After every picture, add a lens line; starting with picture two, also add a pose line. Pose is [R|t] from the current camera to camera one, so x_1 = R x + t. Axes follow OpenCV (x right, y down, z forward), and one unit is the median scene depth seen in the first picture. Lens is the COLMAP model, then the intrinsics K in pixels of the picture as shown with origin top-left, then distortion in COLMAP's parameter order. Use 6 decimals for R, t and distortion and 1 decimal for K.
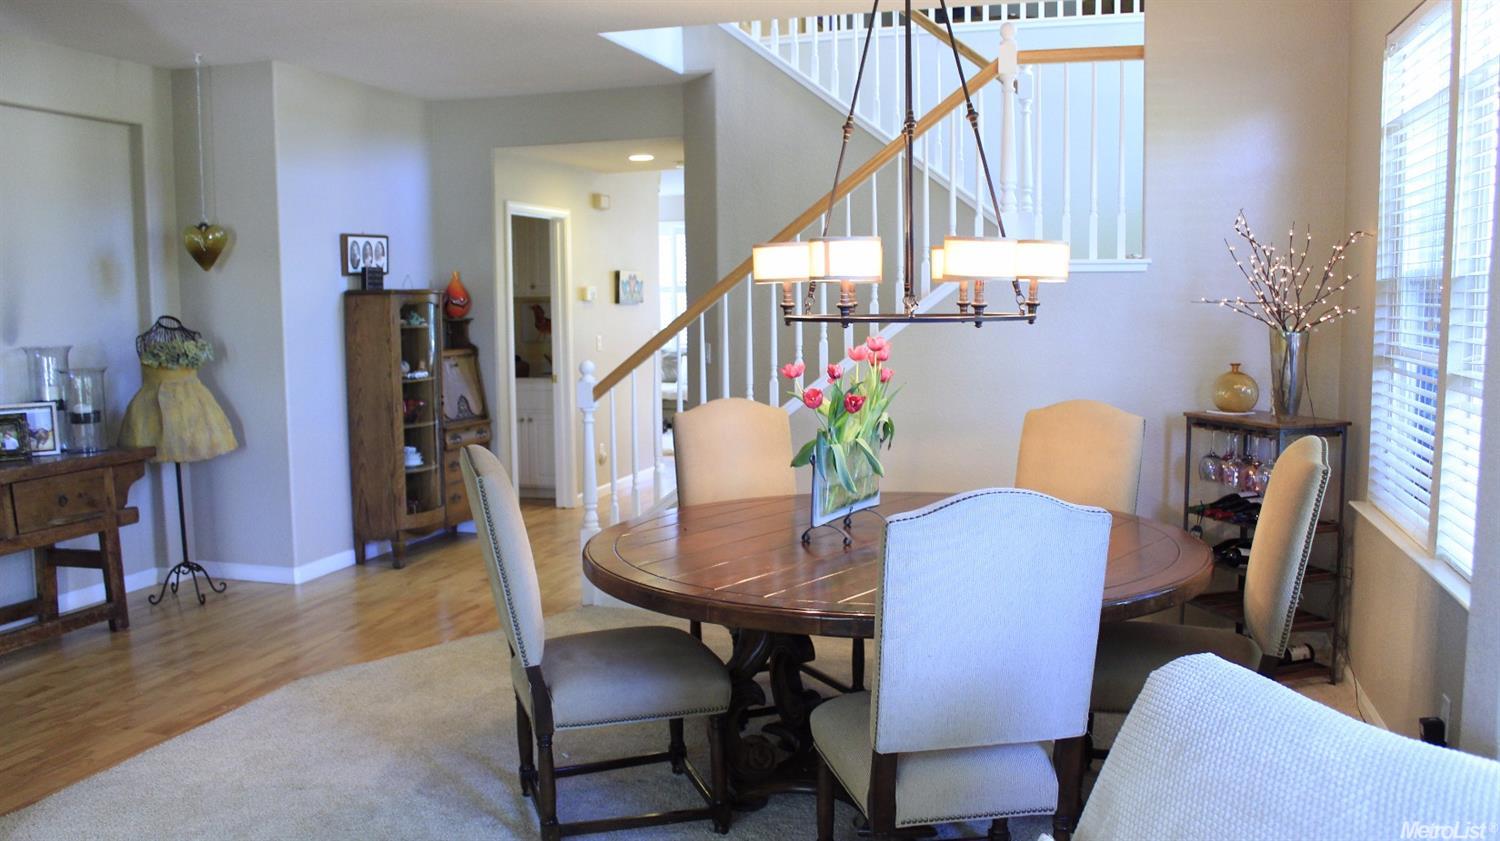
lens RADIAL K [[1210.3, 0, 750.0], [0, 1210.3, 420.5], [0, 0, 1]] dist [-0.154312, 0.116223]
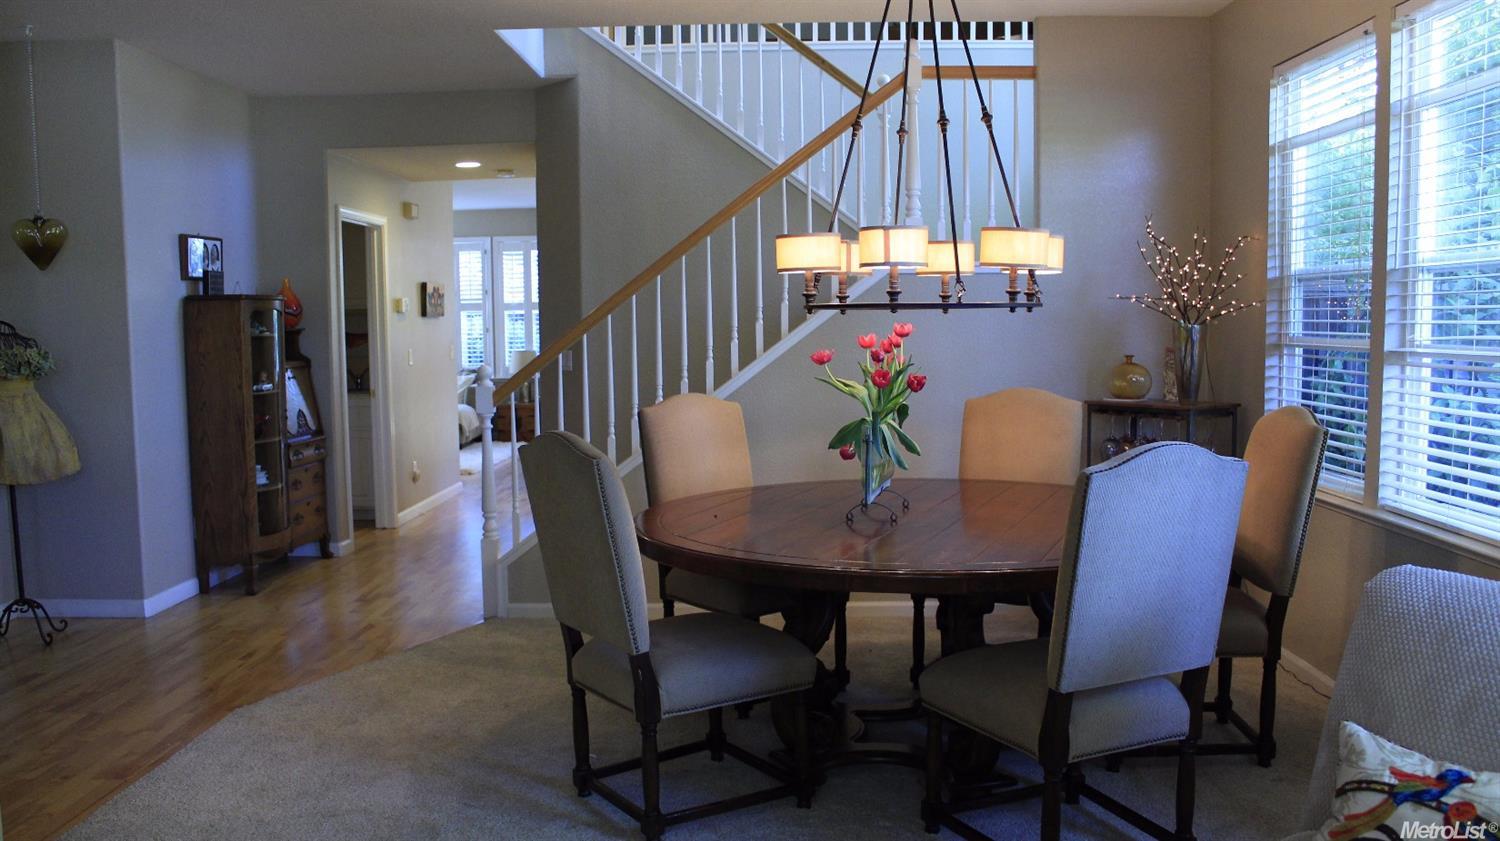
lens RADIAL K [[1207.0, 0, 750.8], [0, 1207.0, 434.6], [0, 0, 1]] dist [-0.151259, 0.110227]
pose [[0.964288, -0.025466, 0.263629, -0.178917], [0.028158, 0.999583, -0.006438, 0.018112], [-0.263355, 0.013632, 0.964603, 0.014585]]
